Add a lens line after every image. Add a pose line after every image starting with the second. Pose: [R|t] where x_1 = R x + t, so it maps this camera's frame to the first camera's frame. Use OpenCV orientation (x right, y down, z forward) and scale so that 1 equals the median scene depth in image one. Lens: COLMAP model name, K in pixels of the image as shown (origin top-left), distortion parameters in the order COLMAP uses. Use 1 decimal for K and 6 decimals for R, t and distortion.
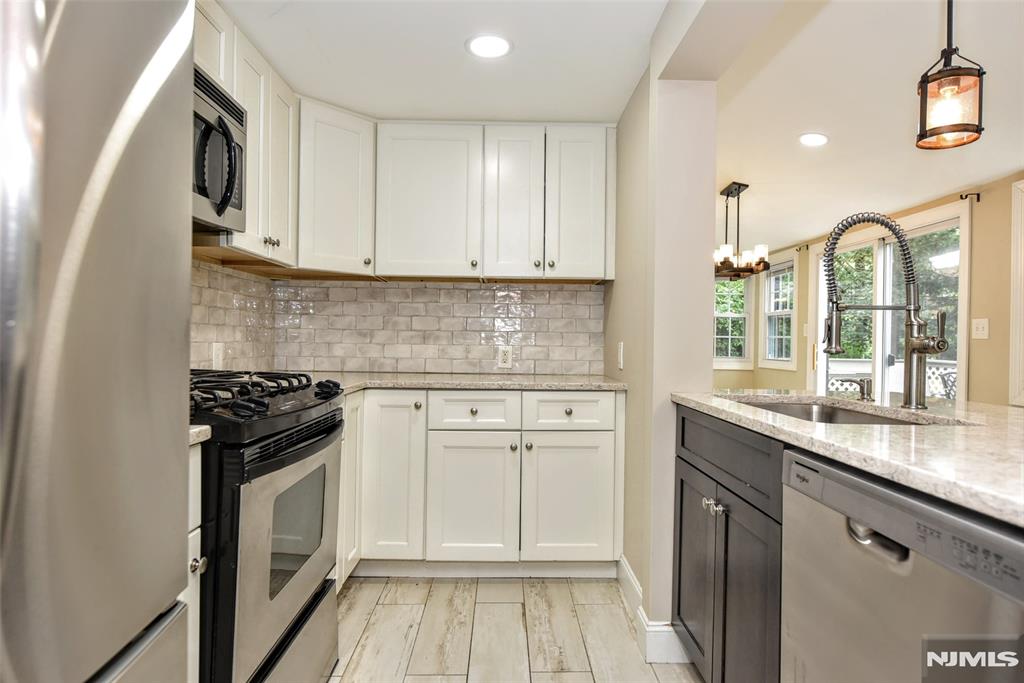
lens RADIAL K [[577.4, 0, 515.0], [0, 577.4, 340.9], [0, 0, 1]] dist [-0.001574, -0.002728]
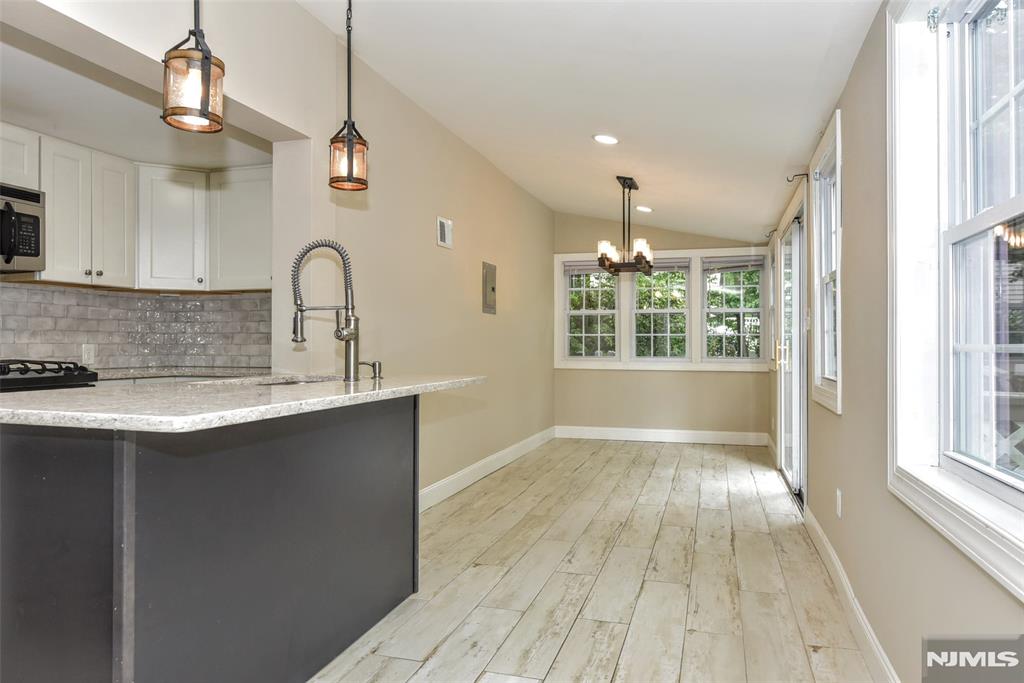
lens RADIAL K [[676.5, 0, 510.0], [0, 676.5, 342.3], [0, 0, 1]] dist [-0.004879, 0.002444]
pose [[0.952077, -0.015847, -0.305446, 0.766628], [0.013186, 0.999855, -0.010775, 0.023977], [0.305573, 0.006231, 0.952148, -0.203475]]
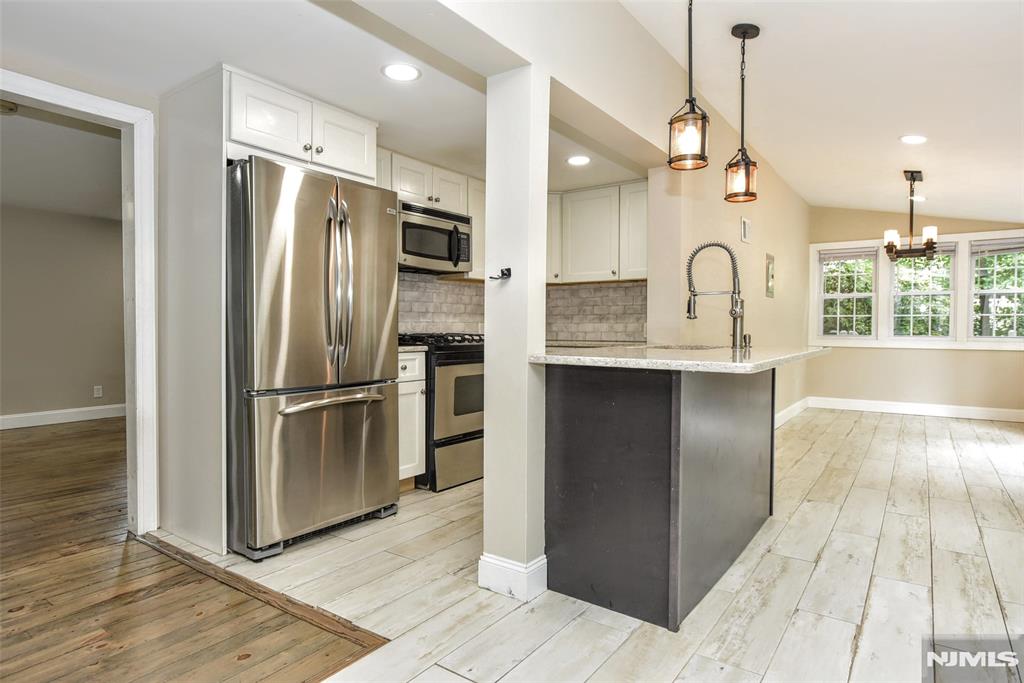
lens RADIAL K [[577.4, 0, 515.4], [0, 577.4, 342.5], [0, 0, 1]] dist [-0.001574, -0.002728]
pose [[0.807473, 0.001420, -0.589903, 0.594196], [0.009789, 0.999827, 0.015805, 0.032058], [0.589824, -0.018537, 0.807319, -0.425842]]
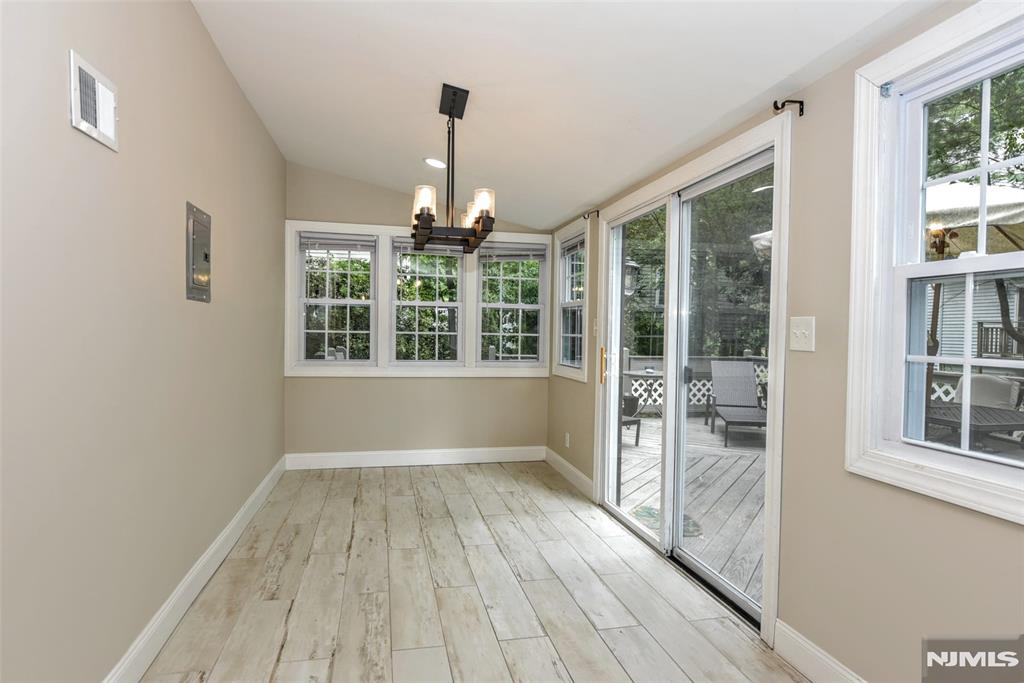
lens RADIAL K [[577.4, 0, 513.7], [0, 577.4, 342.4], [0, 0, 1]] dist [-0.001574, -0.002728]
pose [[0.978685, -0.005330, 0.205299, 0.452841], [0.001095, 0.999784, 0.020736, -0.027666], [-0.205365, -0.020069, 0.978480, 0.550054]]
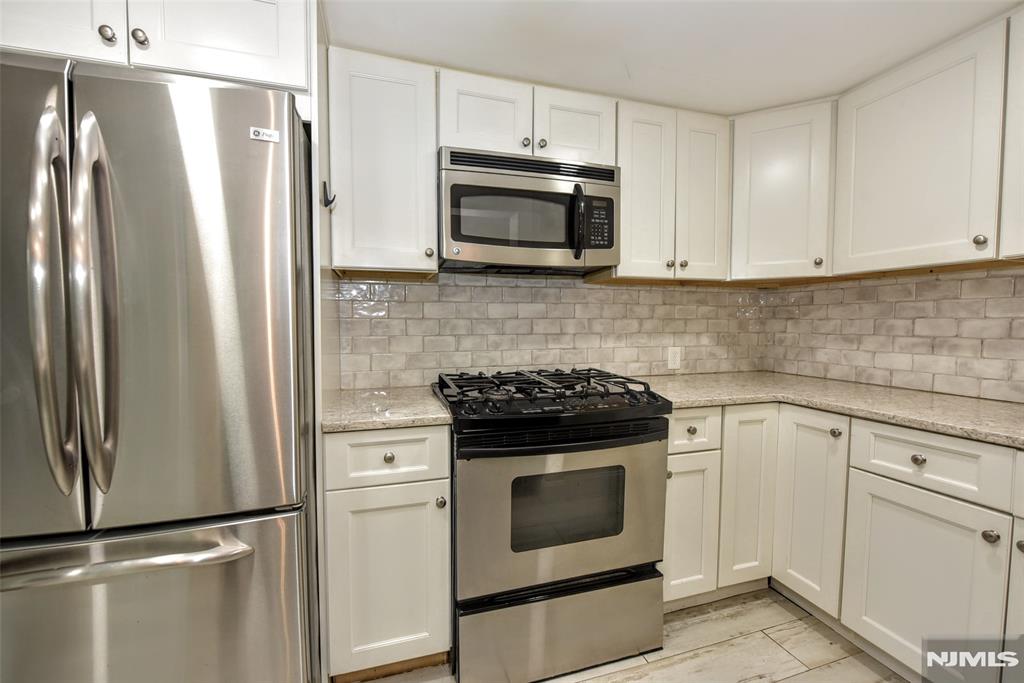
lens RADIAL K [[422.6, 0, 514.4], [0, 422.6, 343.5], [0, 0, 1]] dist [-0.006076, -0.000274]
pose [[0.285537, 0.033109, -0.957796, 0.216468], [0.001856, 0.999382, 0.035100, -0.029704], [0.958366, -0.011800, 0.285299, 0.313604]]
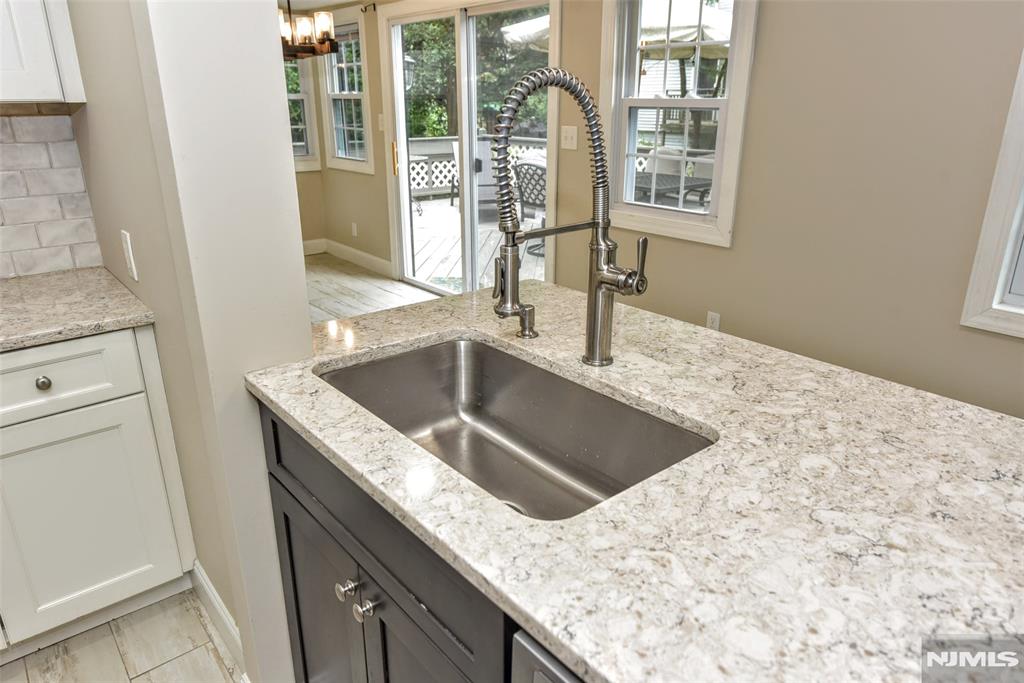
lens RADIAL K [[676.5, 0, 514.1], [0, 676.5, 339.5], [0, 0, 1]] dist [-0.004879, 0.002444]
pose [[0.778480, -0.225841, 0.585631, 0.061028], [0.013419, 0.938801, 0.344198, -0.101320], [-0.627525, -0.260093, 0.733869, 0.226072]]
